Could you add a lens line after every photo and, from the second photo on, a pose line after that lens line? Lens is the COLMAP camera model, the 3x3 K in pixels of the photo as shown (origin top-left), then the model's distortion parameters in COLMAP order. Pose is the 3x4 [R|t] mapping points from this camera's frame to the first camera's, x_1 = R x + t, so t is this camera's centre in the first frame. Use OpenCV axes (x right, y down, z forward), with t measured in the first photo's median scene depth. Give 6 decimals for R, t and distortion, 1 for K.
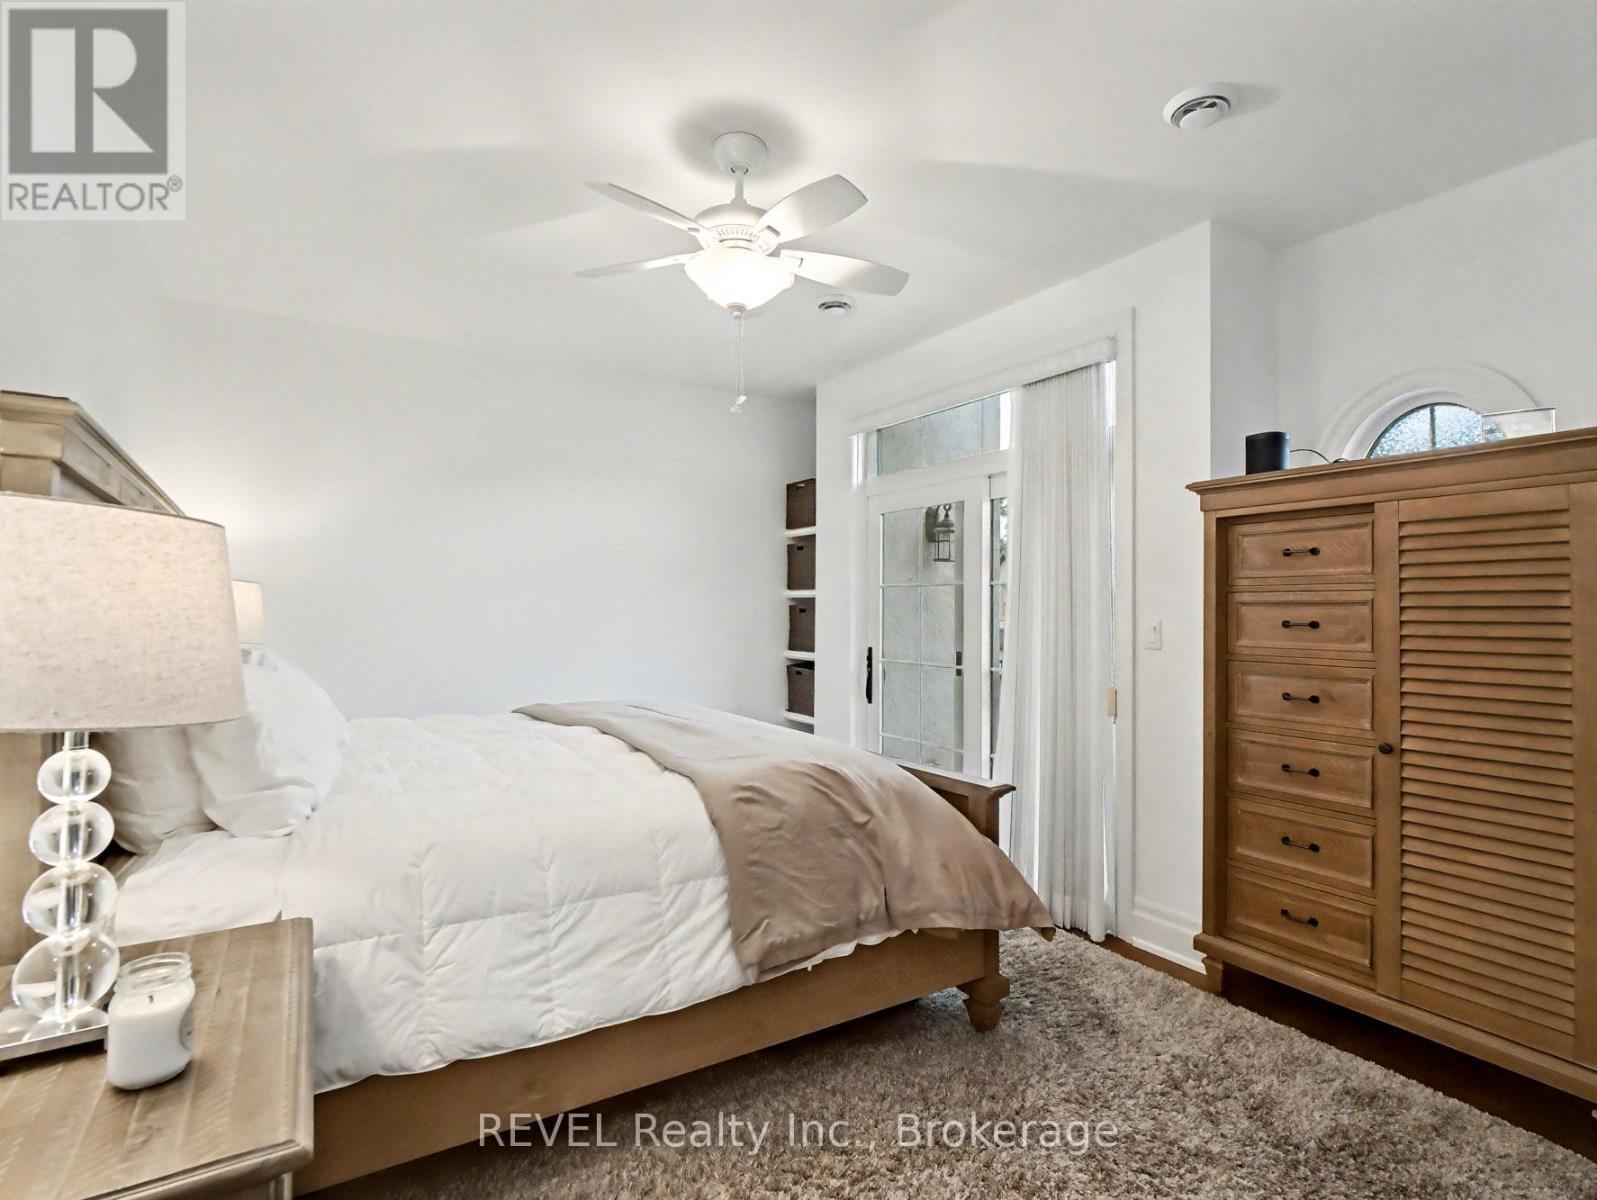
lens RADIAL K [[815.8, 0, 798.5], [0, 815.8, 600.0], [0, 0, 1]] dist [0.000341, -0.000569]
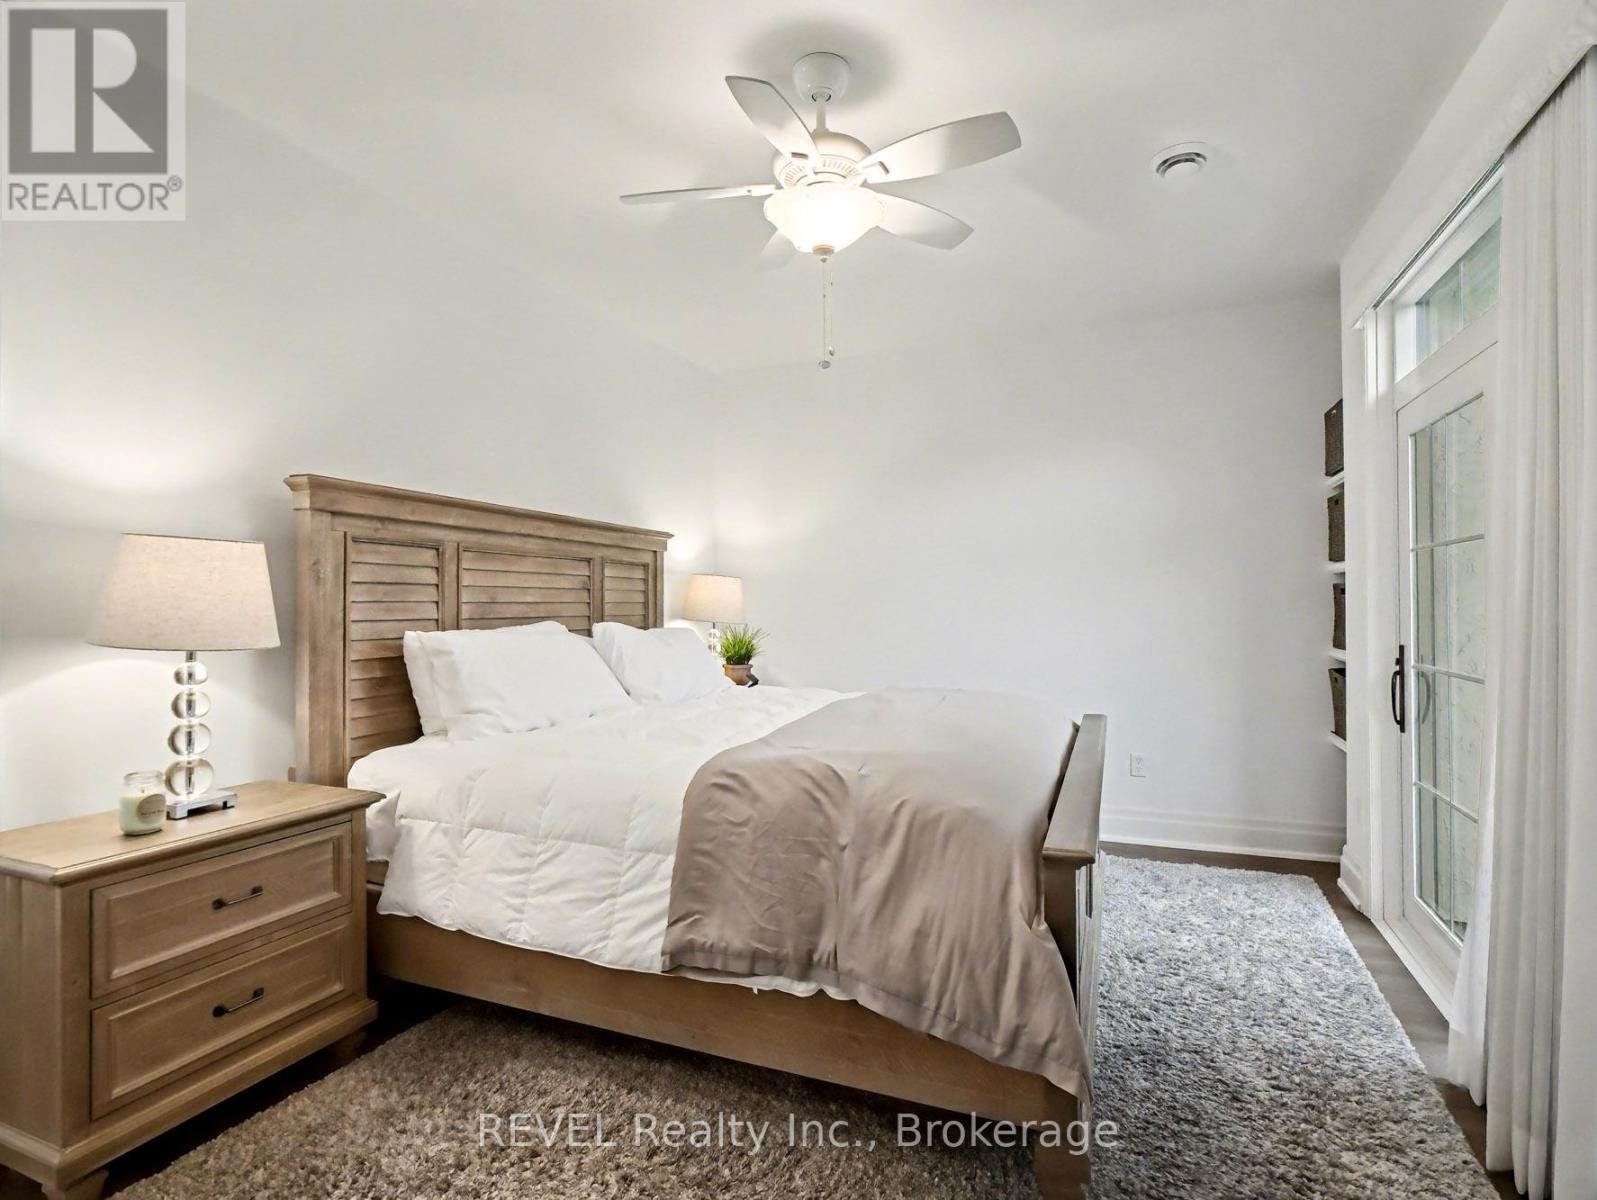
lens RADIAL K [[815.8, 0, 798.5], [0, 815.8, 600.0], [0, 0, 1]] dist [0.000341, -0.000569]
pose [[0.573819, -0.014597, -0.818852, 0.812625], [0.019245, 0.999805, -0.004336, 0.038660], [0.818756, -0.013271, 0.573988, 0.574350]]
